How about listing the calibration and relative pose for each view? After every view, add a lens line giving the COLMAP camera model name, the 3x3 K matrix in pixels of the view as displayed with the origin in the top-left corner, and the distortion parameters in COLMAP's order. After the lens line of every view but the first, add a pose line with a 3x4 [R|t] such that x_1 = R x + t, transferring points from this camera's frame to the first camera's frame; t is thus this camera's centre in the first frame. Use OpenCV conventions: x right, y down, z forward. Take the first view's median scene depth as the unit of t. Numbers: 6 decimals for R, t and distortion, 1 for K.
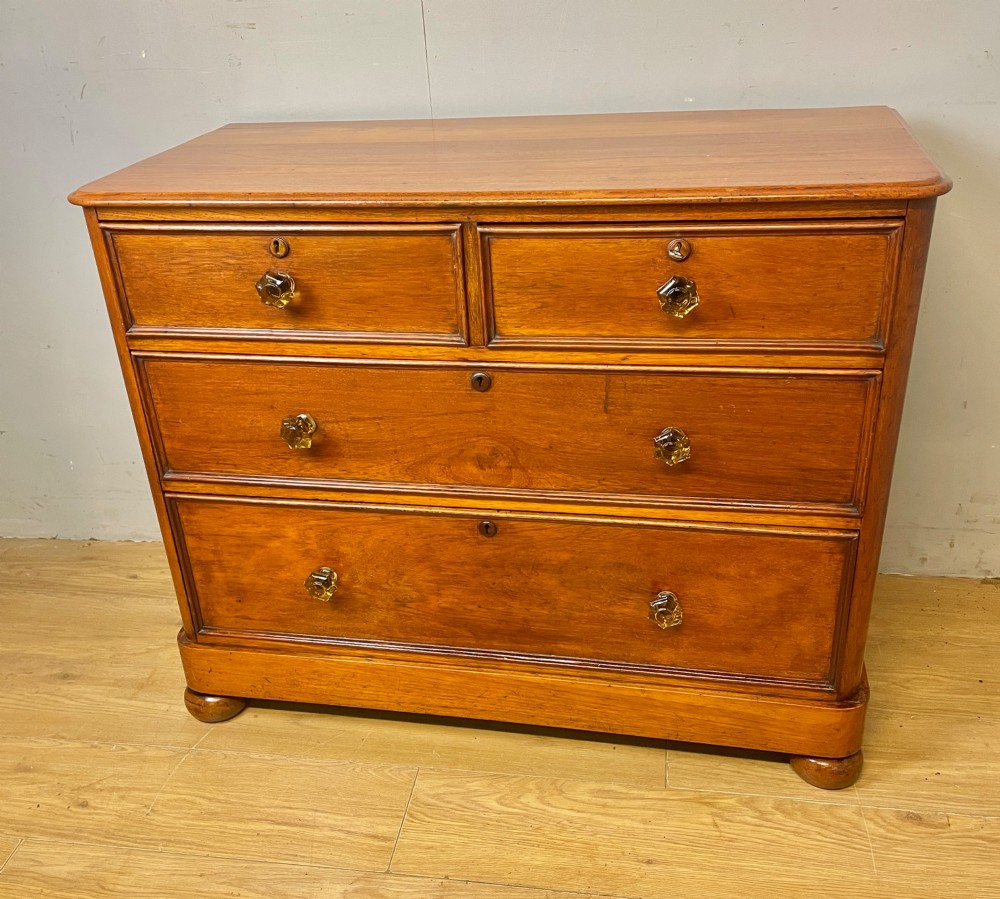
lens RADIAL K [[1015.1, 0, 490.7], [0, 1015.1, 475.6], [0, 0, 1]] dist [0.113600, -0.192763]
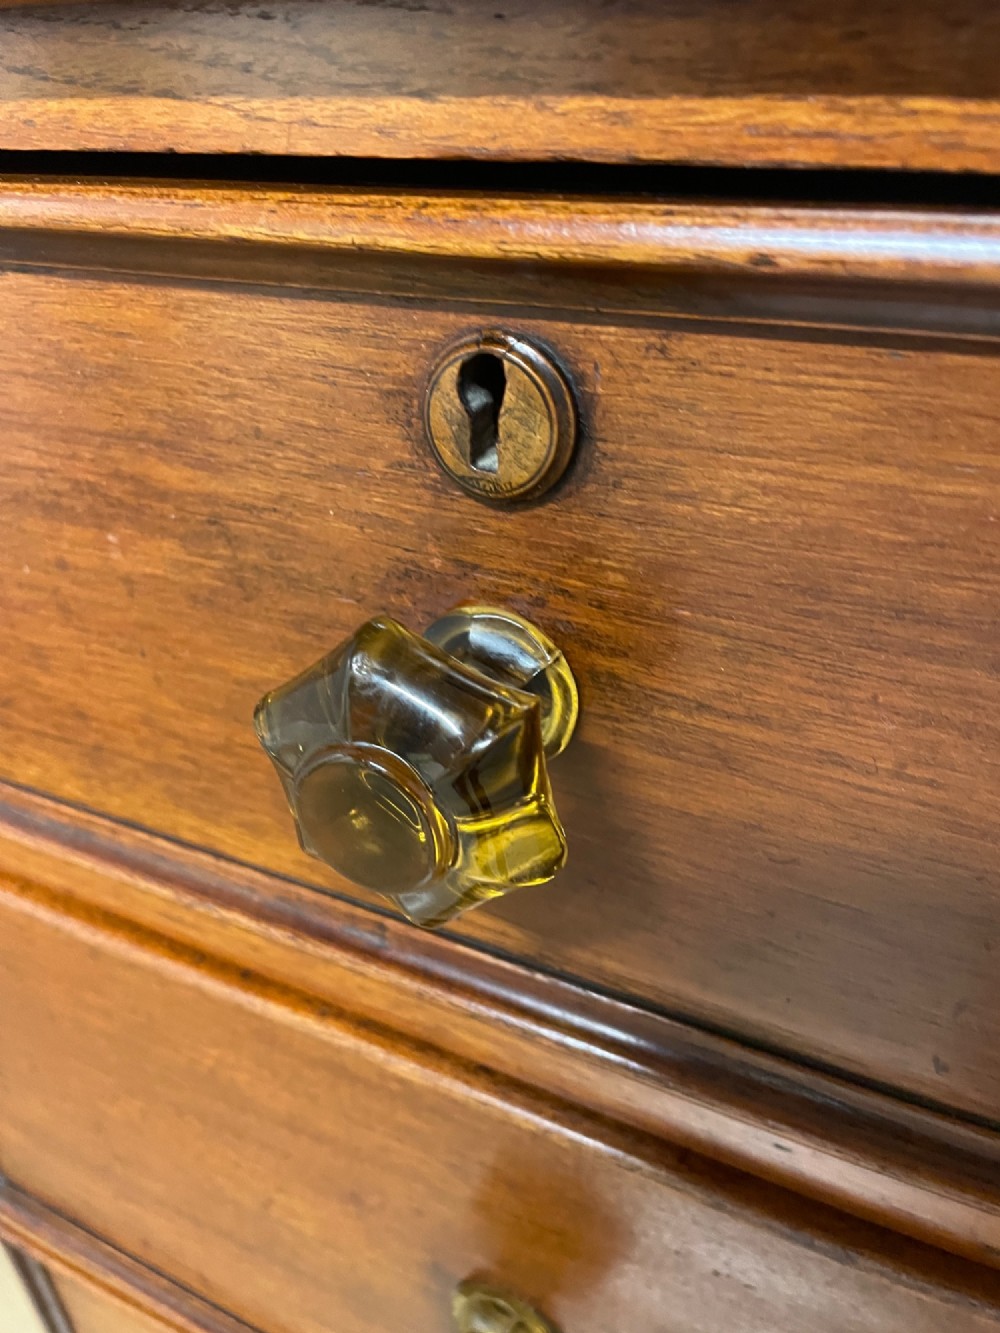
lens RADIAL K [[1012.1, 0, 504.8], [0, 1012.1, 689.5], [0, 0, 1]] dist [0.066652, -0.116970]
pose [[0.968876, 0.164793, -0.184724, -0.168816], [-0.153821, 0.985448, 0.072333, -0.187700], [0.193955, -0.041668, 0.980125, 0.829724]]
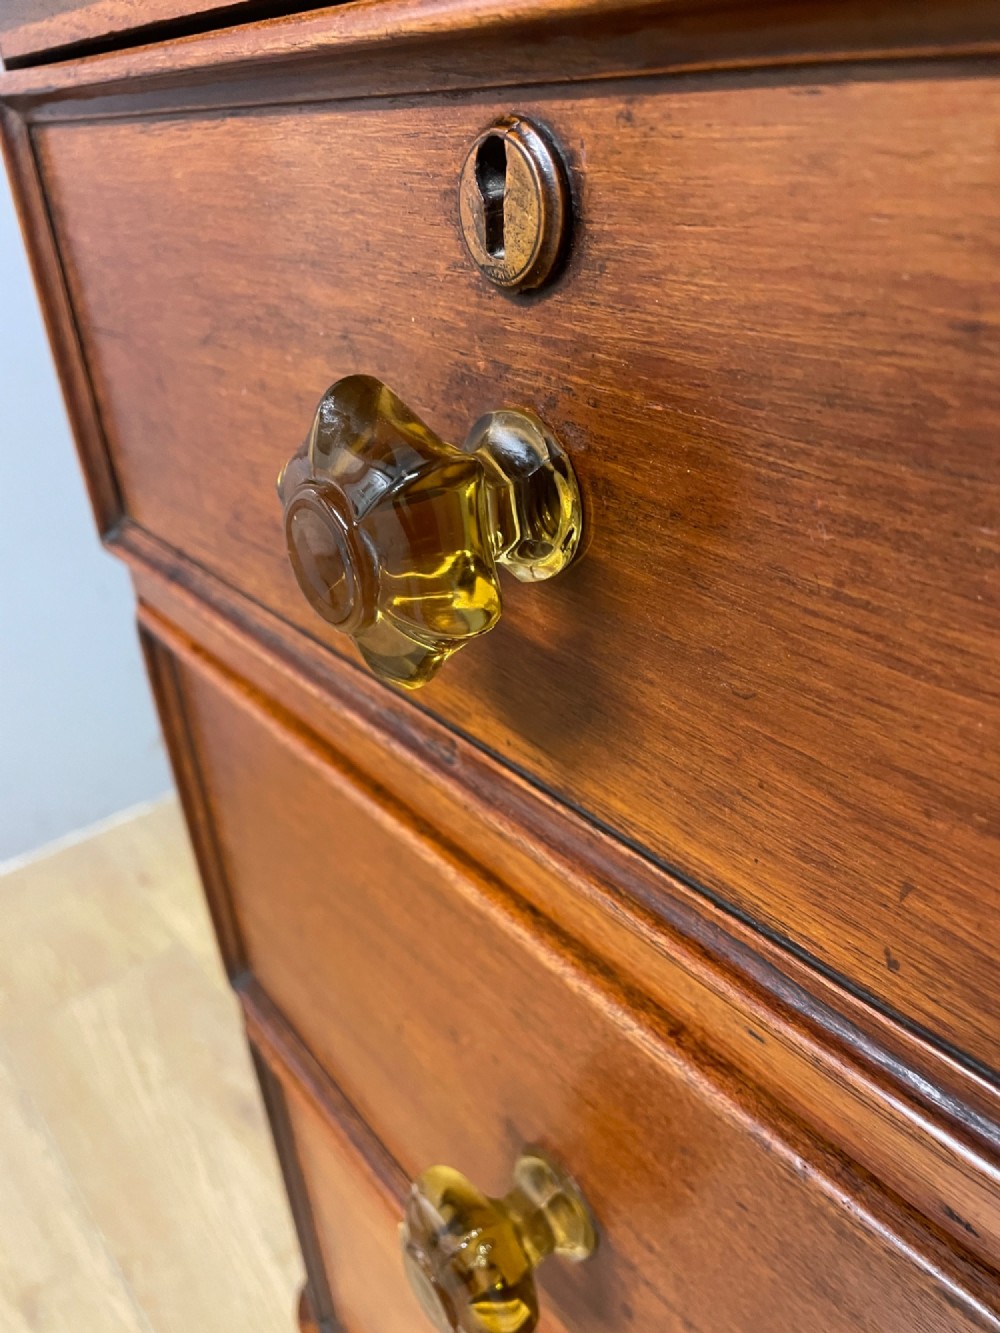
lens RADIAL K [[1012.1, 0, 504.8], [0, 1012.1, 689.5], [0, 0, 1]] dist [0.066652, -0.116970]
pose [[0.777712, 0.330103, -0.534973, -0.116332], [-0.292199, 0.943333, 0.157298, -0.174953], [0.556582, 0.033986, 0.830097, 0.842716]]
